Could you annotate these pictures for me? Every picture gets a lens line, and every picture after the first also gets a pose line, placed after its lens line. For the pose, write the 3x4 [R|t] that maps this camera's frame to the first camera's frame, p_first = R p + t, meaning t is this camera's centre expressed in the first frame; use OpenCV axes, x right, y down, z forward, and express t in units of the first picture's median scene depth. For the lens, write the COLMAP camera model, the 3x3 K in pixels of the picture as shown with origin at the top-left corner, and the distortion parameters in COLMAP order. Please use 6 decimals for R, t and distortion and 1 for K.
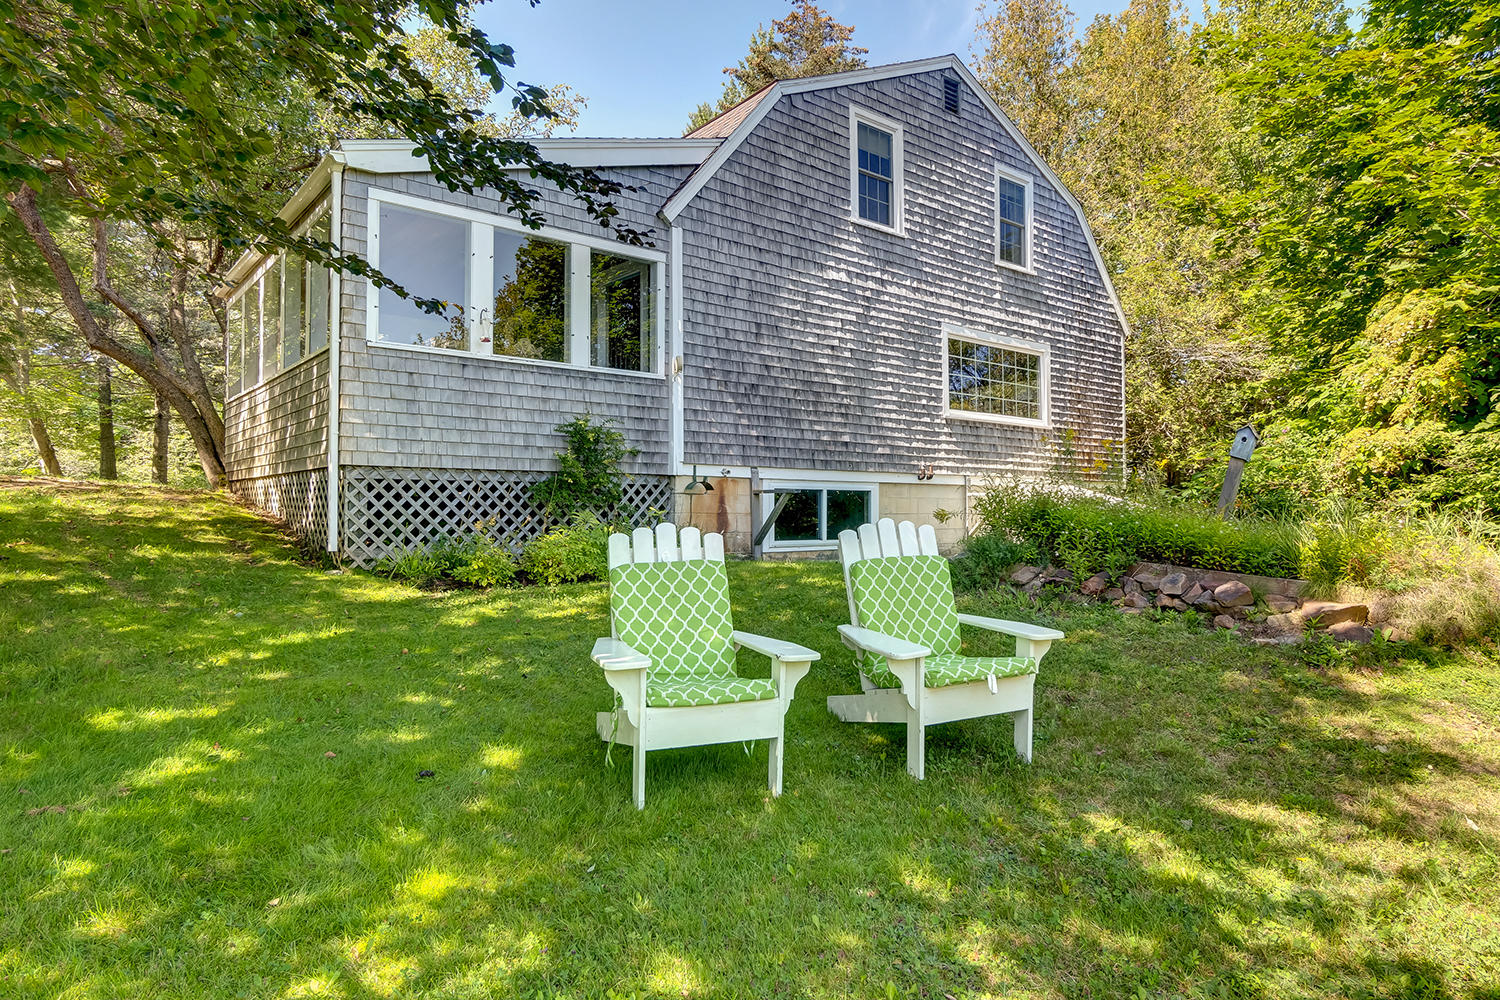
lens RADIAL K [[871.6, 0, 750.0], [0, 871.6, 500.0], [0, 0, 1]] dist [-0.003453, -0.000680]
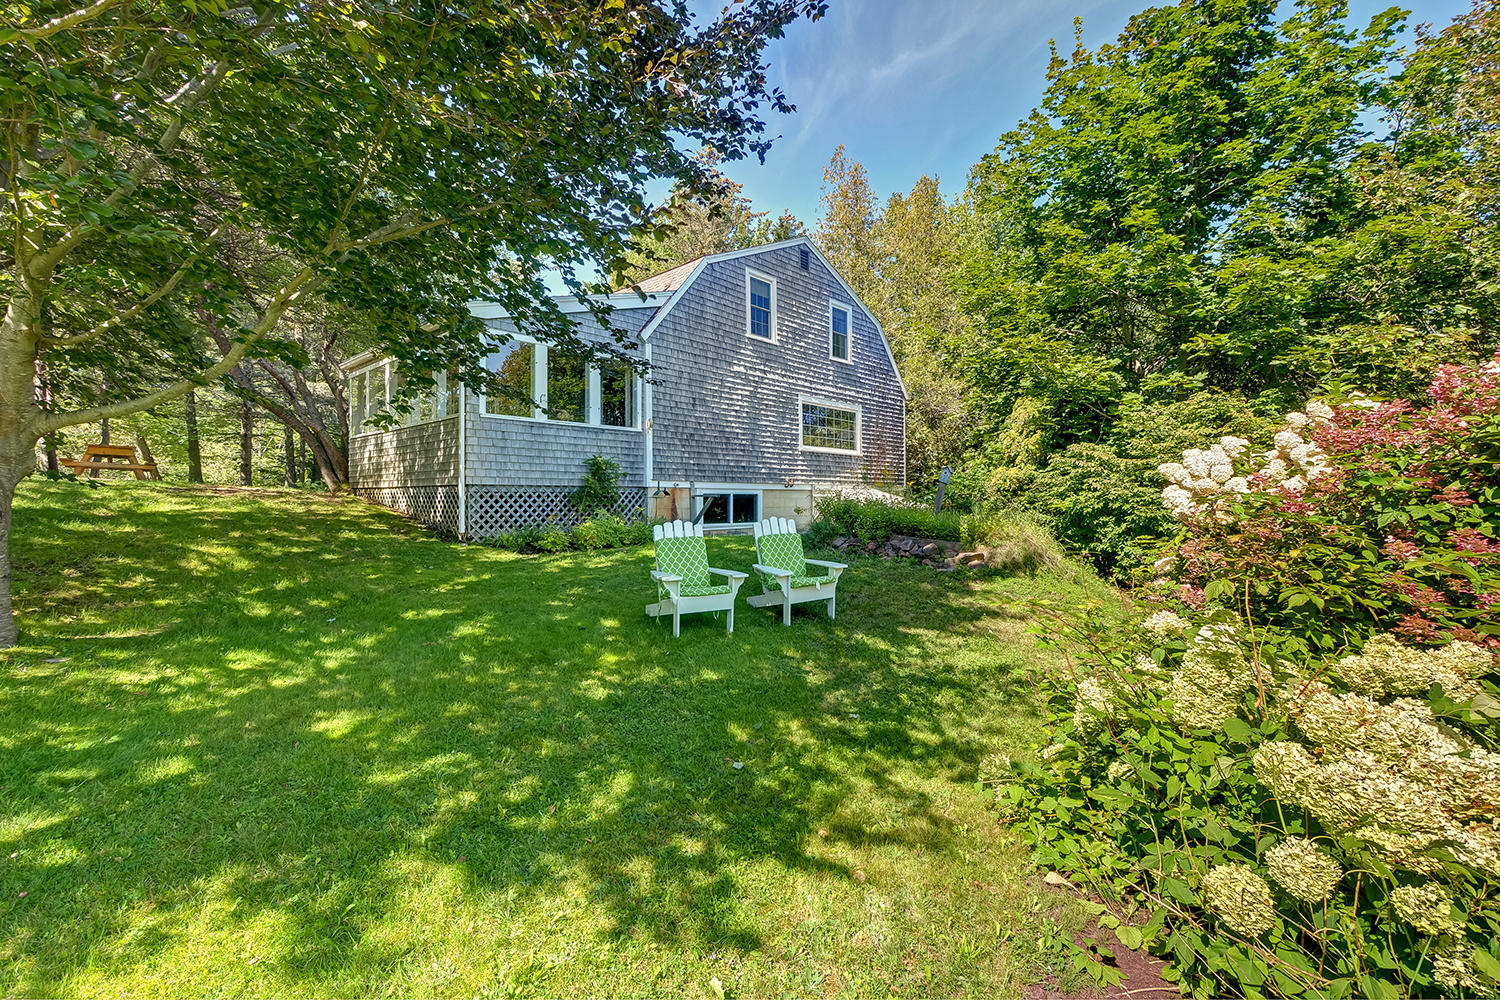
lens RADIAL K [[640.5, 0, 750.0], [0, 640.5, 500.0], [0, 0, 1]] dist [-0.008164, -0.000101]
pose [[0.990251, -0.002548, 0.139272, -0.067686], [0.000371, 0.999877, 0.015656, -0.024437], [-0.139294, -0.015452, 0.990130, -0.316607]]
